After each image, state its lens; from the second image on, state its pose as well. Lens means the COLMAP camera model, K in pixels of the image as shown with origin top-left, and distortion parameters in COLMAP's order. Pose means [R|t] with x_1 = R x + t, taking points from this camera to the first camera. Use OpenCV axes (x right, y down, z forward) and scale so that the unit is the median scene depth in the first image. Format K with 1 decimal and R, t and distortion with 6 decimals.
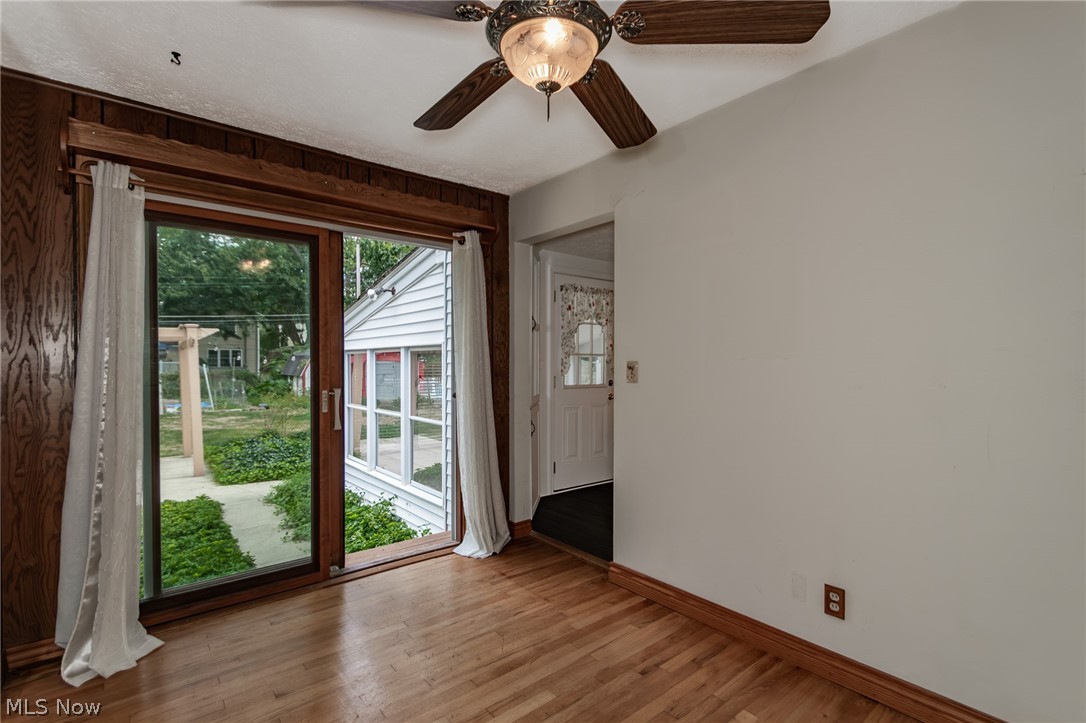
lens RADIAL K [[518.0, 0, 563.1], [0, 518.0, 371.0], [0, 0, 1]] dist [-0.000994, -0.000197]
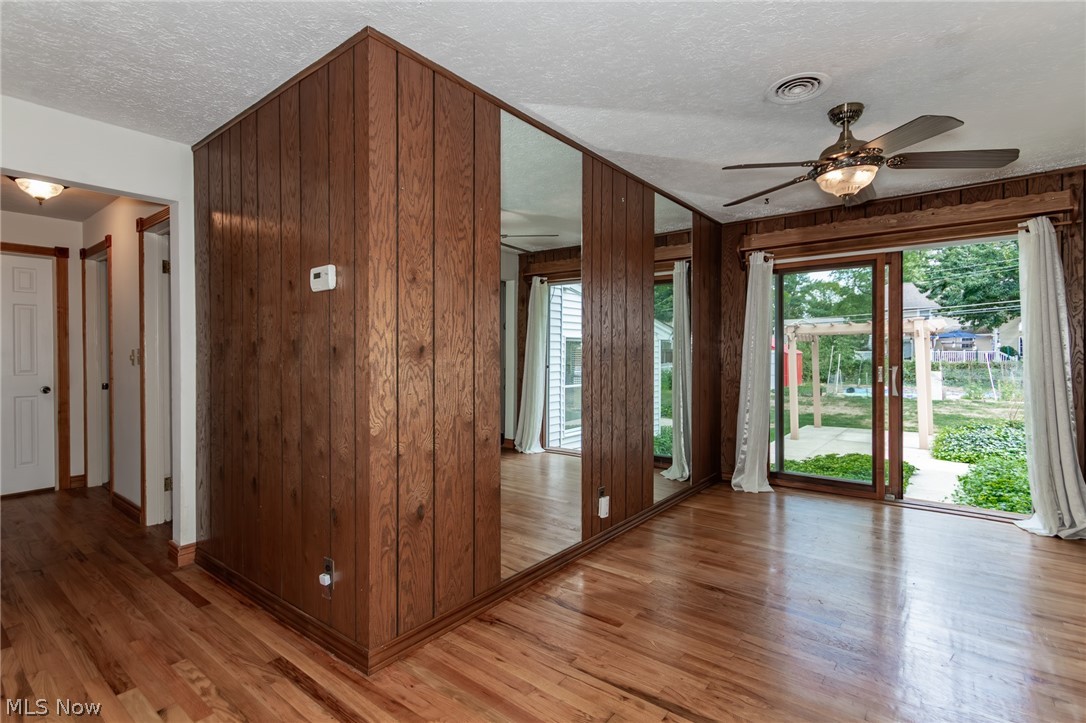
lens RADIAL K [[518.5, 0, 527.5], [0, 518.5, 357.0], [0, 0, 1]] dist [0.000517, 0.000086]
pose [[0.185656, 0.004950, -0.982602, 0.653165], [-0.012320, 0.999920, 0.002710, 0.017116], [0.982538, 0.011602, 0.185702, -0.188099]]
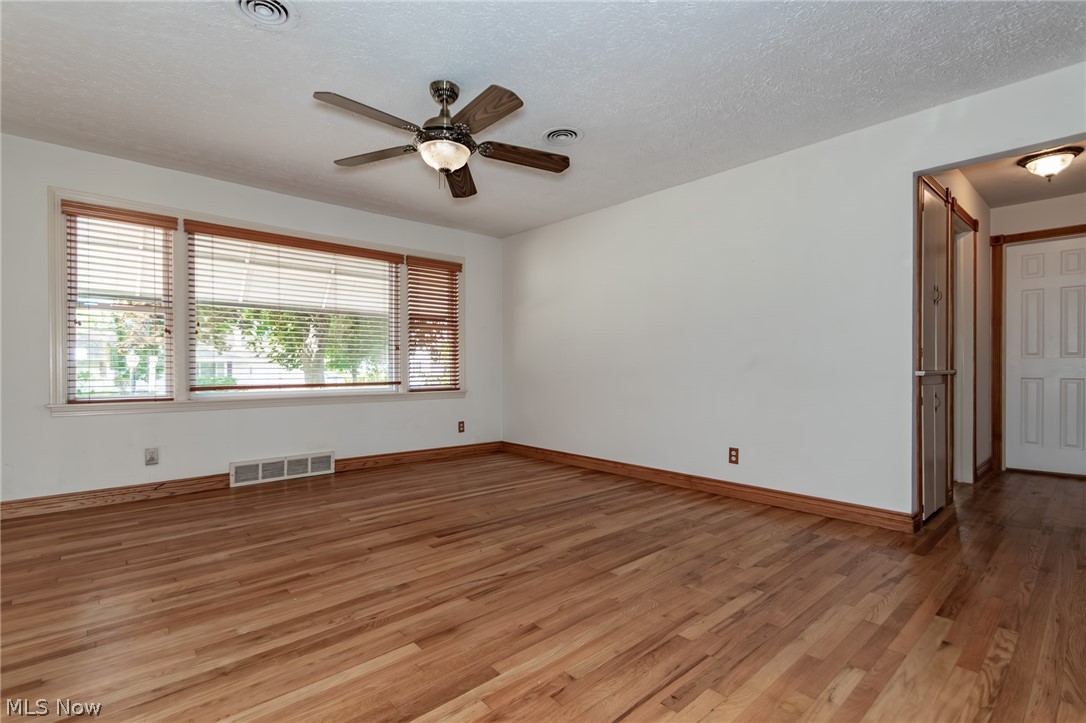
lens RADIAL K [[512.6, 0, 538.4], [0, 512.6, 368.8], [0, 0, 1]] dist [-0.000827, -0.000853]
pose [[-0.999740, 0.000725, -0.022799, 0.514225], [0.000322, 0.999844, 0.017671, 0.083153], [0.022808, 0.017659, -0.999584, 0.049768]]
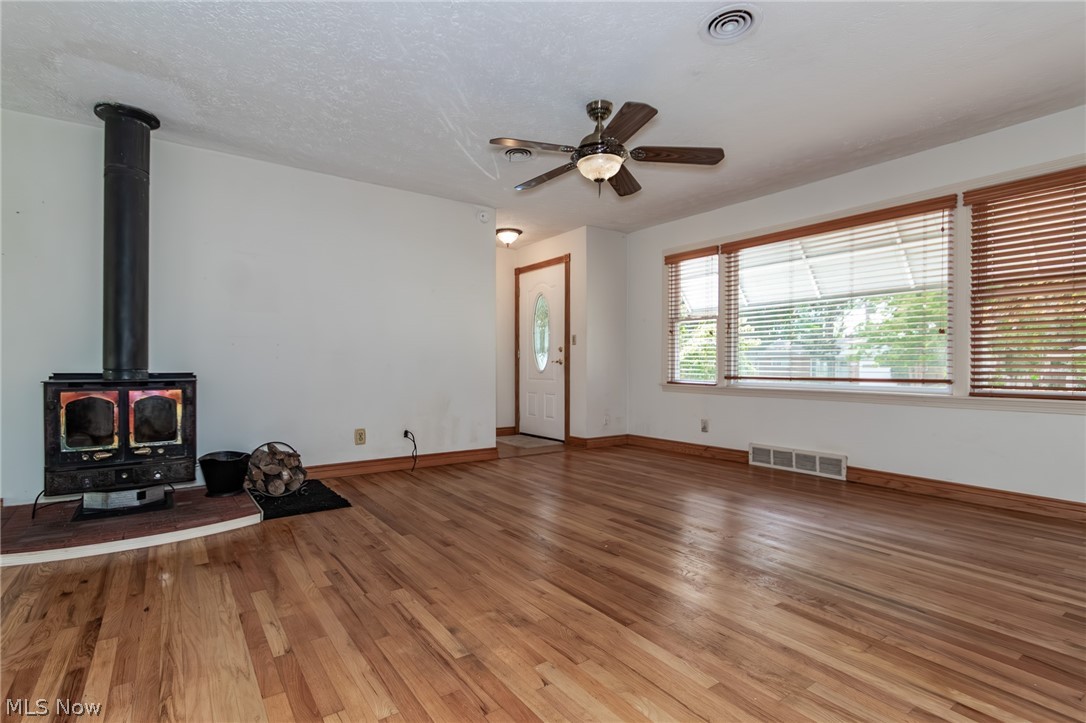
lens RADIAL K [[501.0, 0, 498.8], [0, 501.0, 369.6], [0, 0, 1]] dist [0.002738, -0.000204]
pose [[0.124049, -0.011880, 0.992205, -0.218412], [0.011722, 0.999876, 0.010506, 0.104854], [-0.992207, 0.010328, 0.124173, -0.666530]]
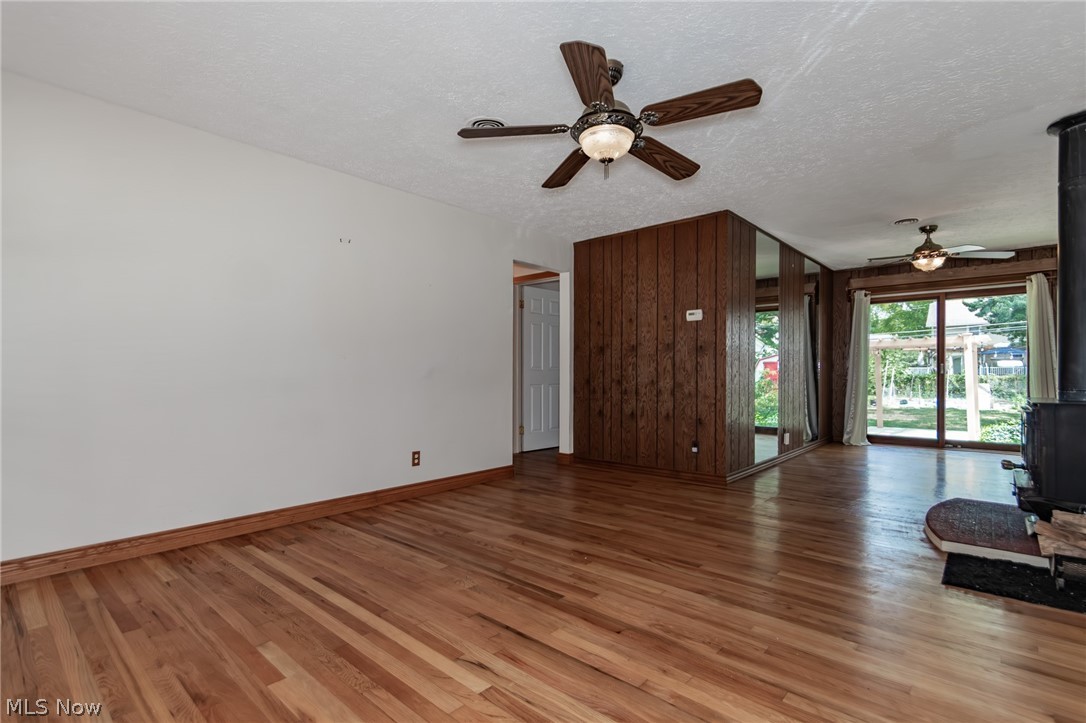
lens RADIAL K [[533.9, 0, 545.8], [0, 533.9, 373.8], [0, 0, 1]] dist [-0.003753, -0.001058]
pose [[0.161077, 0.000953, -0.986941, 1.331973], [-0.012257, 0.999924, -0.001035, 0.089849], [0.986866, 0.012264, 0.161076, -0.925980]]
